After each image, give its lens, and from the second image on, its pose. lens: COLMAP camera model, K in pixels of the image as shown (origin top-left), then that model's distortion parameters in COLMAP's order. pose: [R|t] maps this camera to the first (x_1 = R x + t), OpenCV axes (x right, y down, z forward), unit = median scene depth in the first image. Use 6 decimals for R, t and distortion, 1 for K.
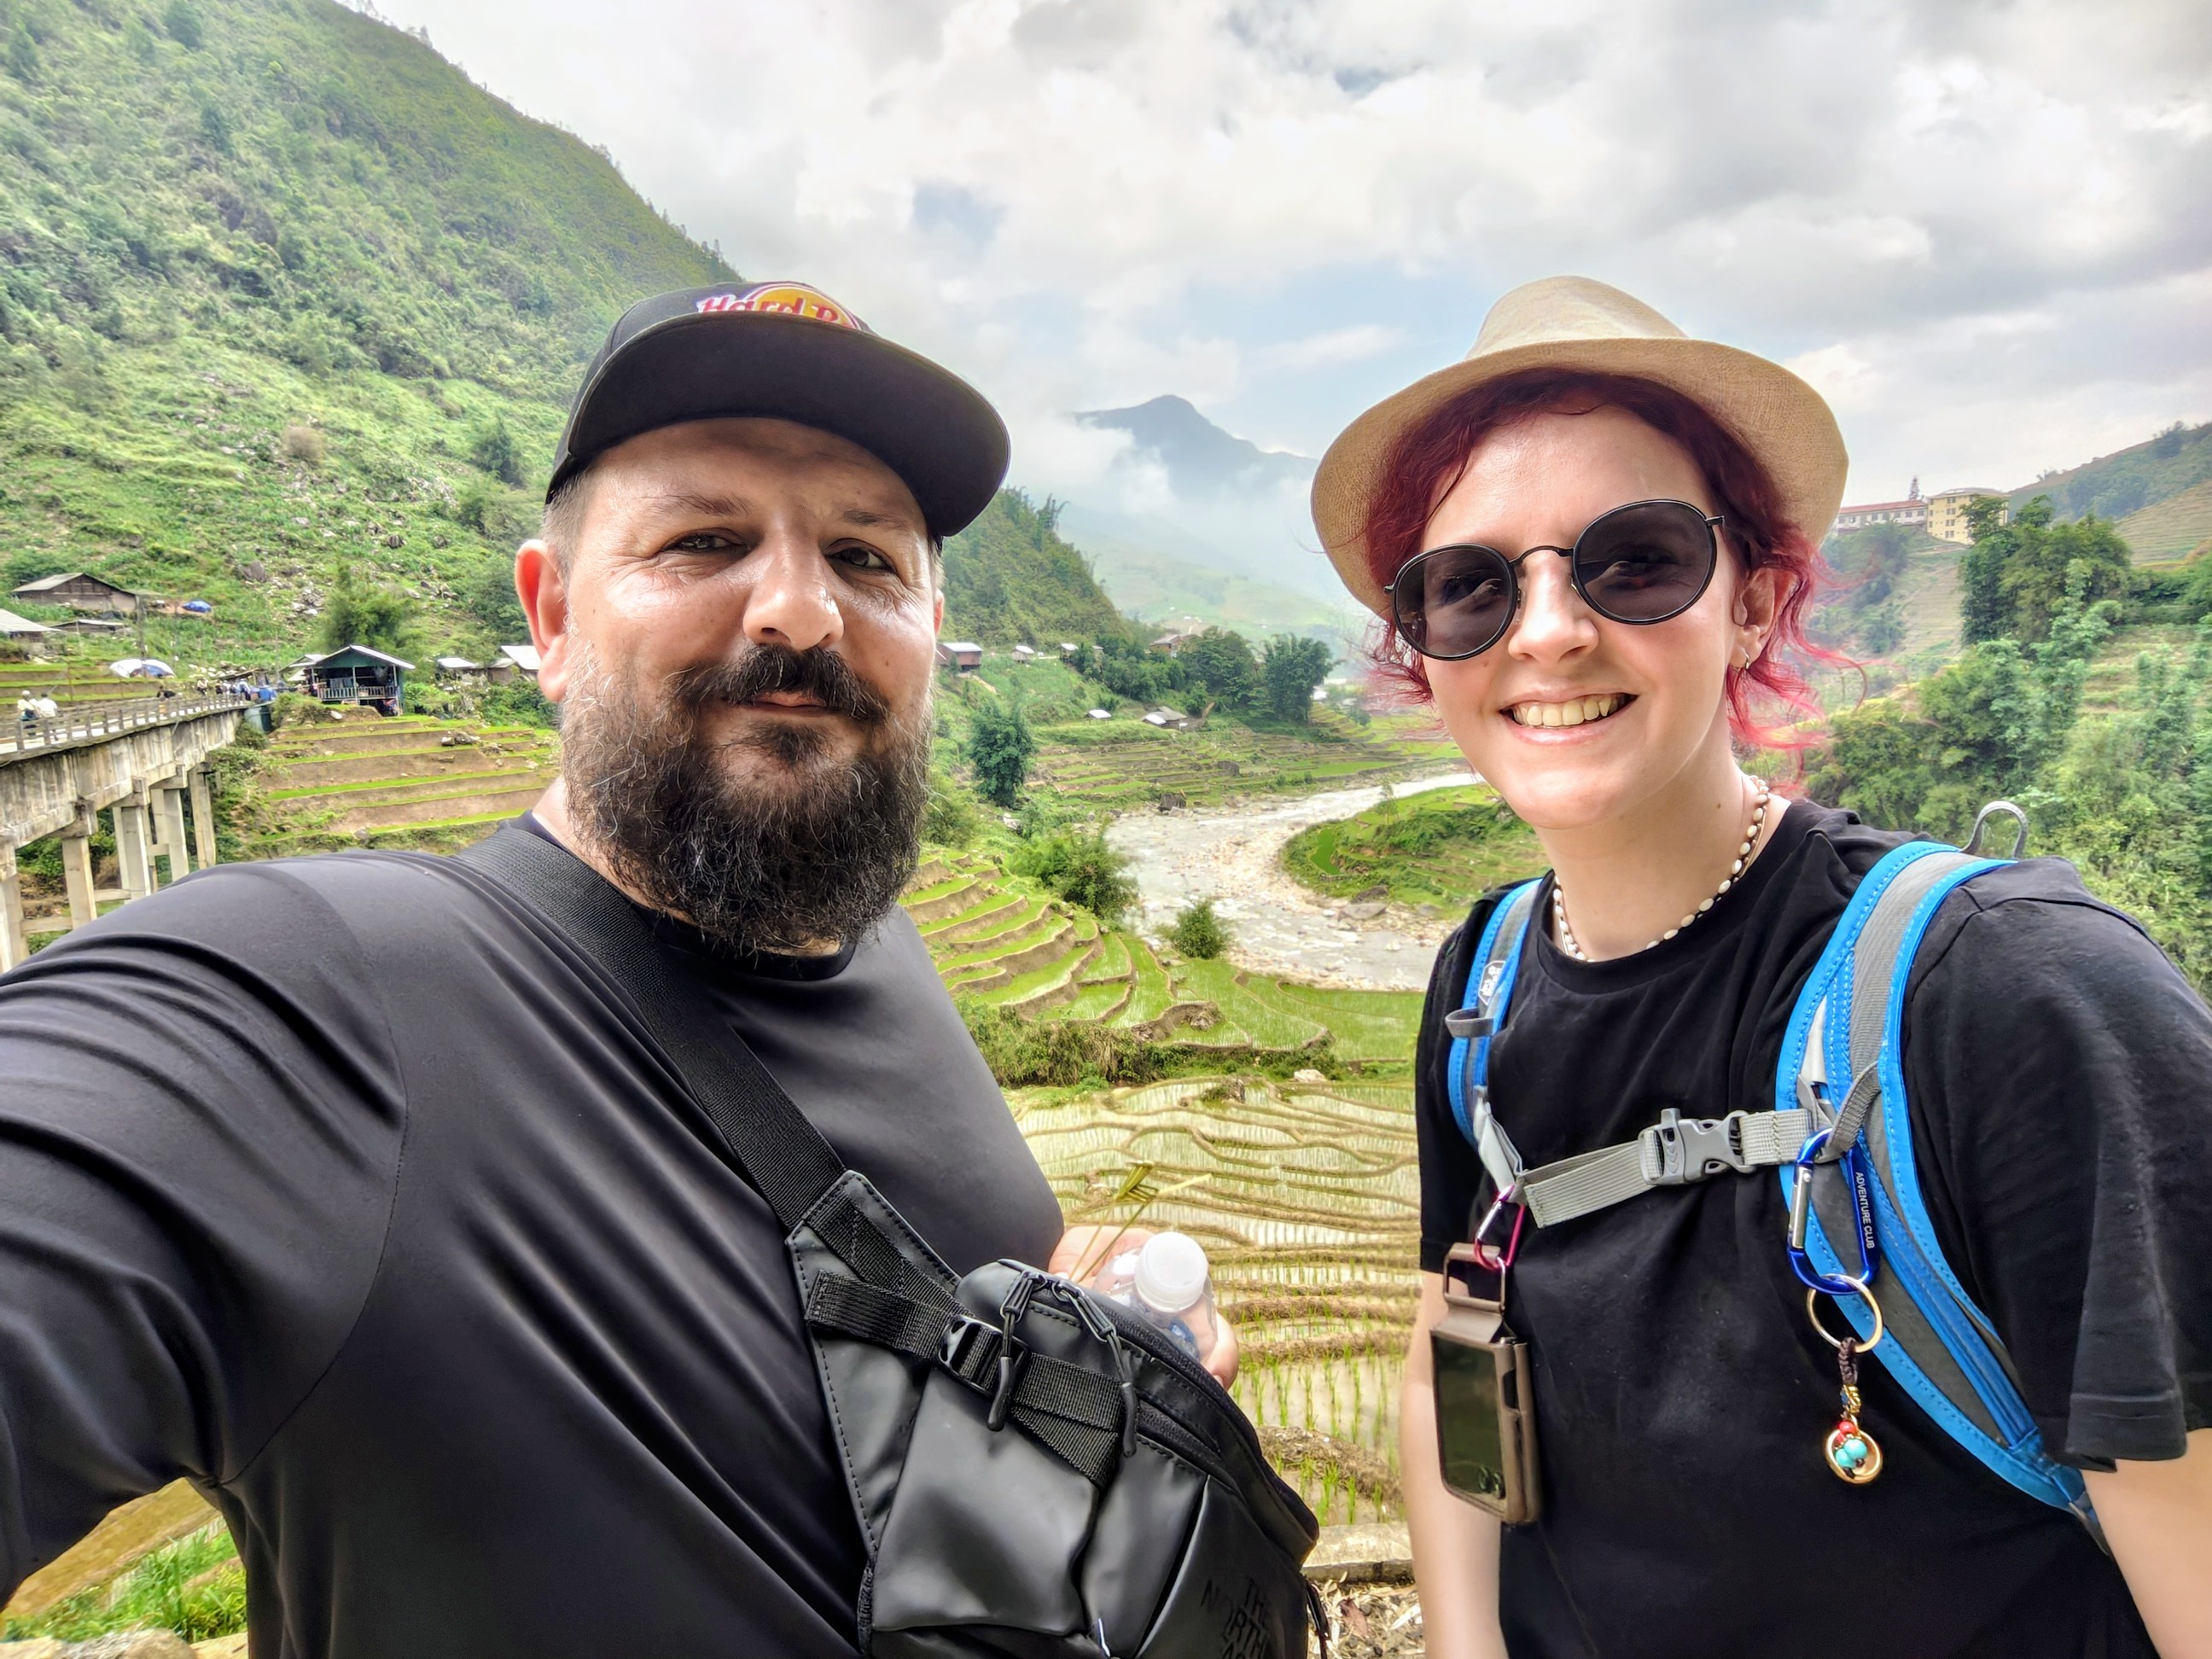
lens RADIAL K [[1305.5, 0, 1143.9], [0, 1305.5, 734.9], [0, 0, 1]] dist [0.037616, -0.015228]
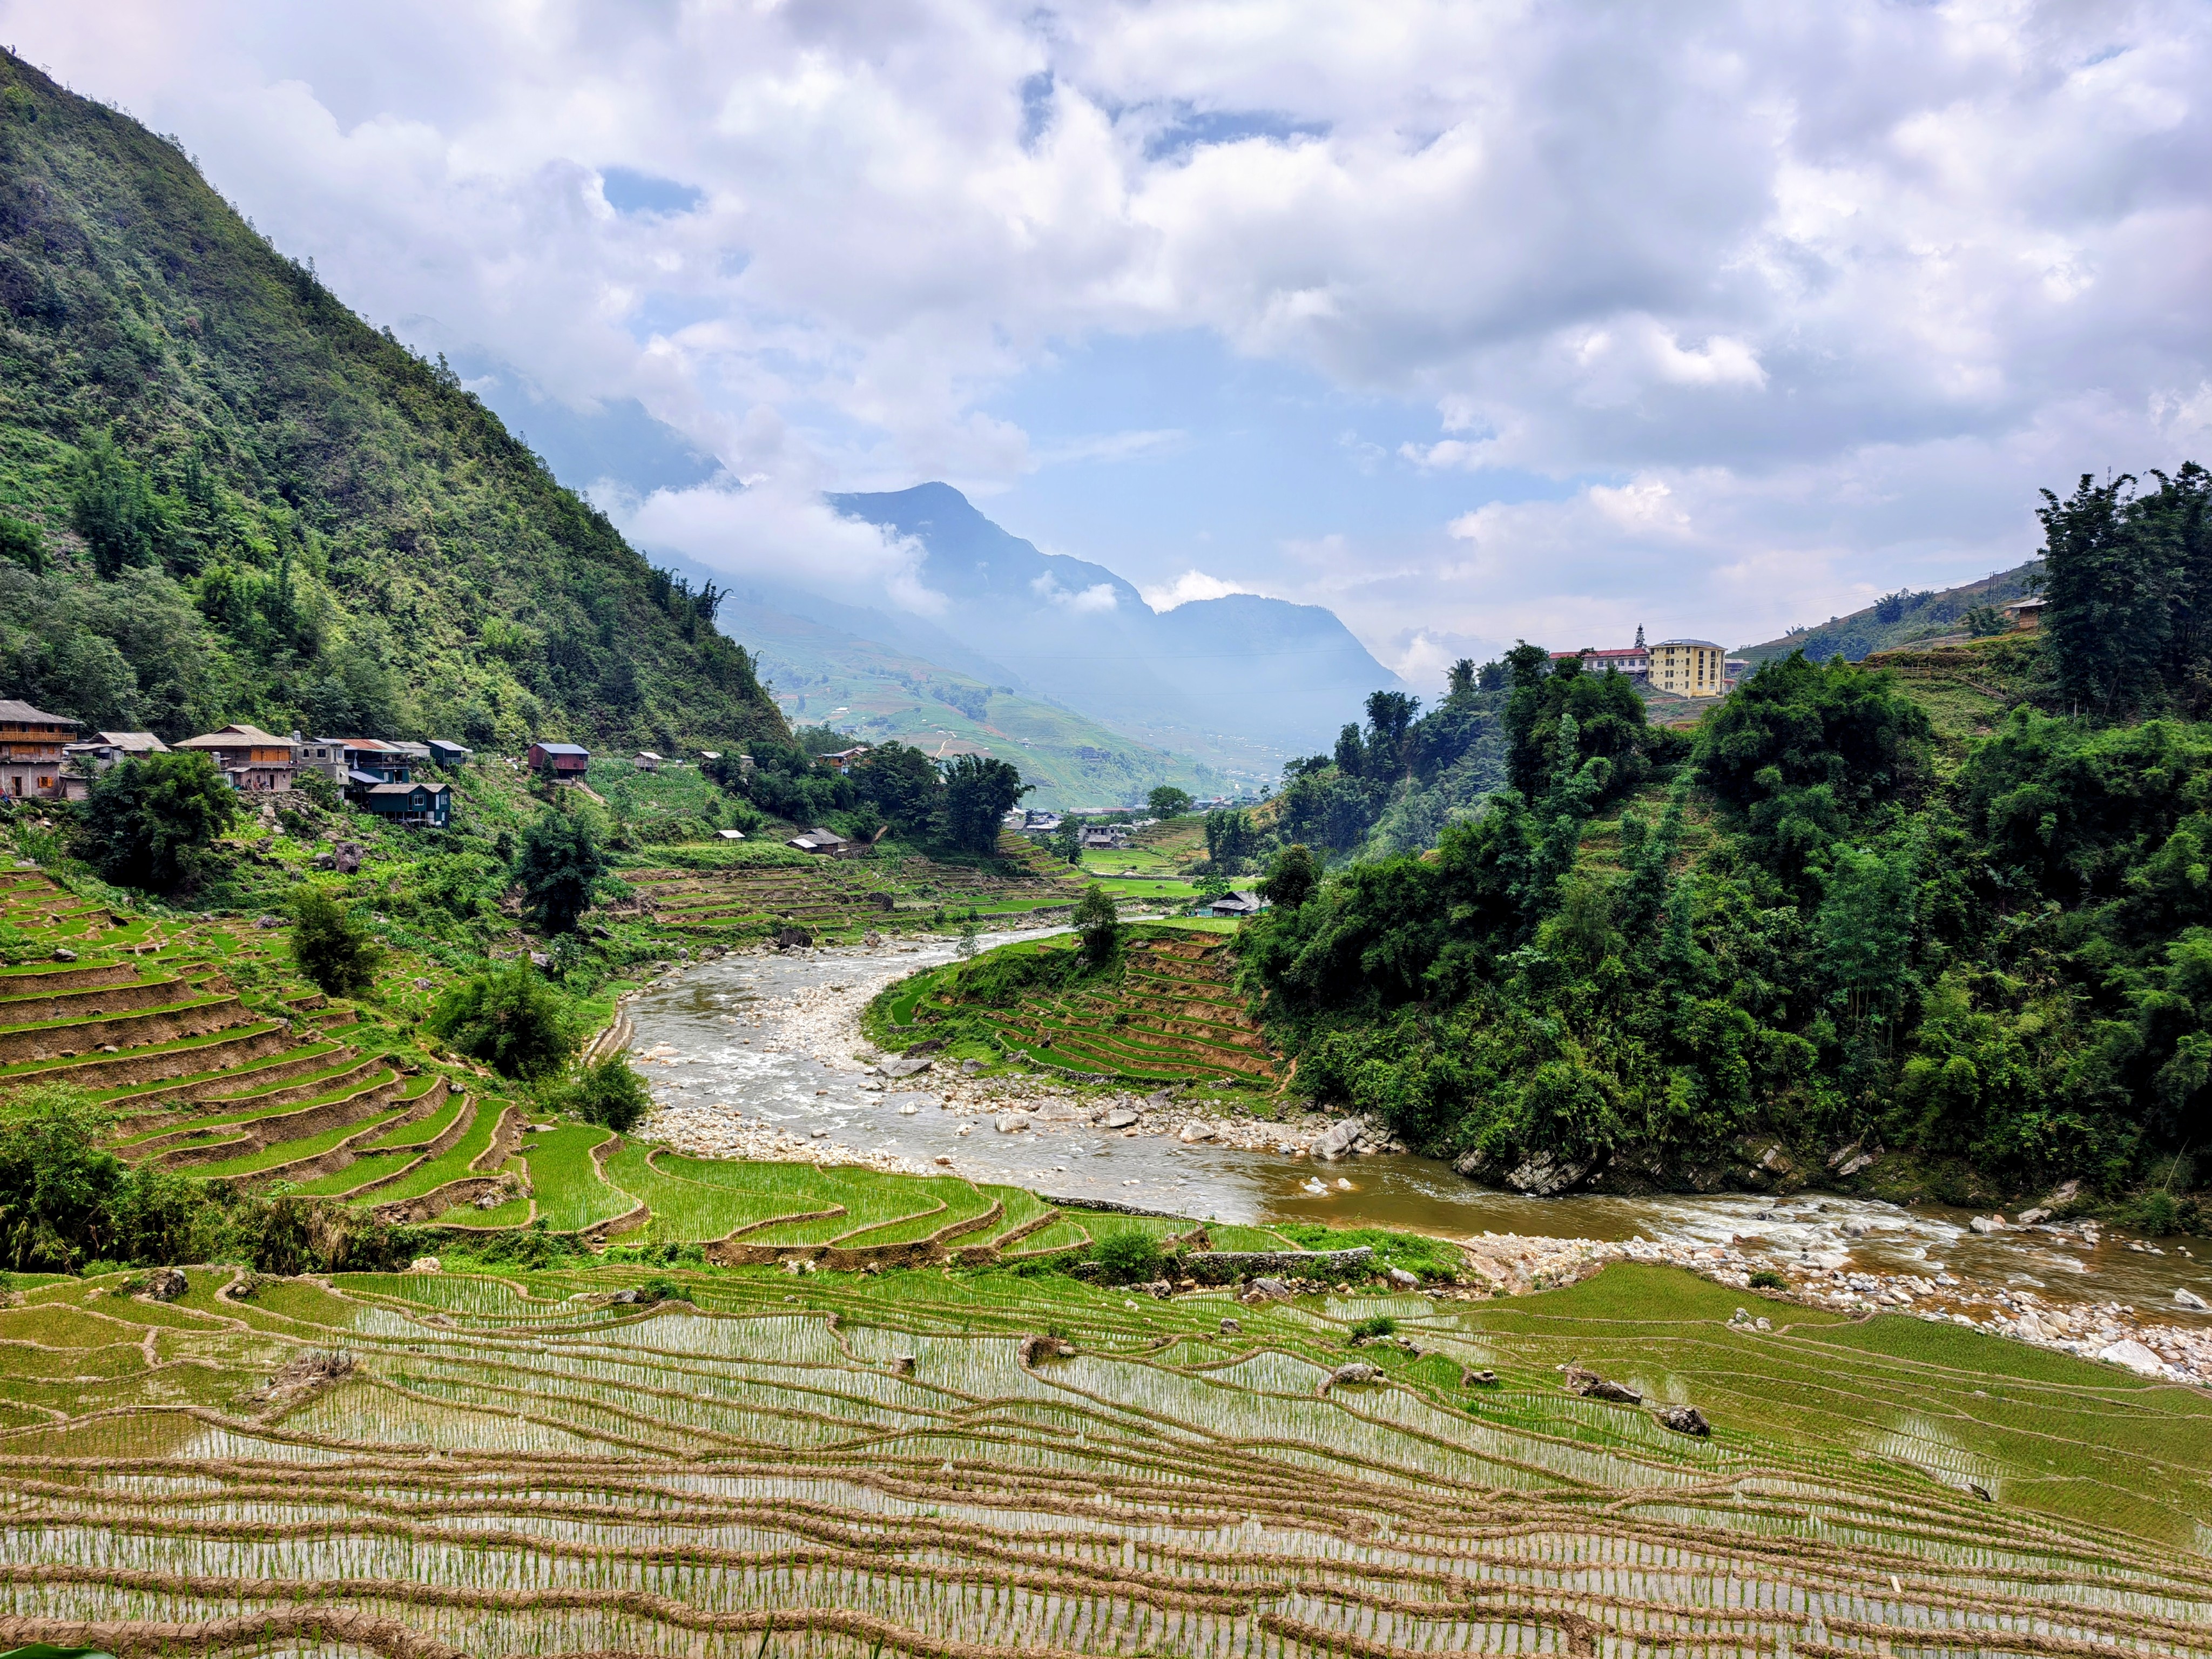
lens RADIAL K [[1465.6, 0, 1142.3], [0, 1465.6, 775.7], [0, 0, 1]] dist [0.054780, -0.057208]
pose [[0.985842, 0.045616, 0.161355, 0.116745], [-0.035674, 0.997313, -0.063983, -0.002993], [-0.163841, 0.057321, 0.984820, -0.011849]]
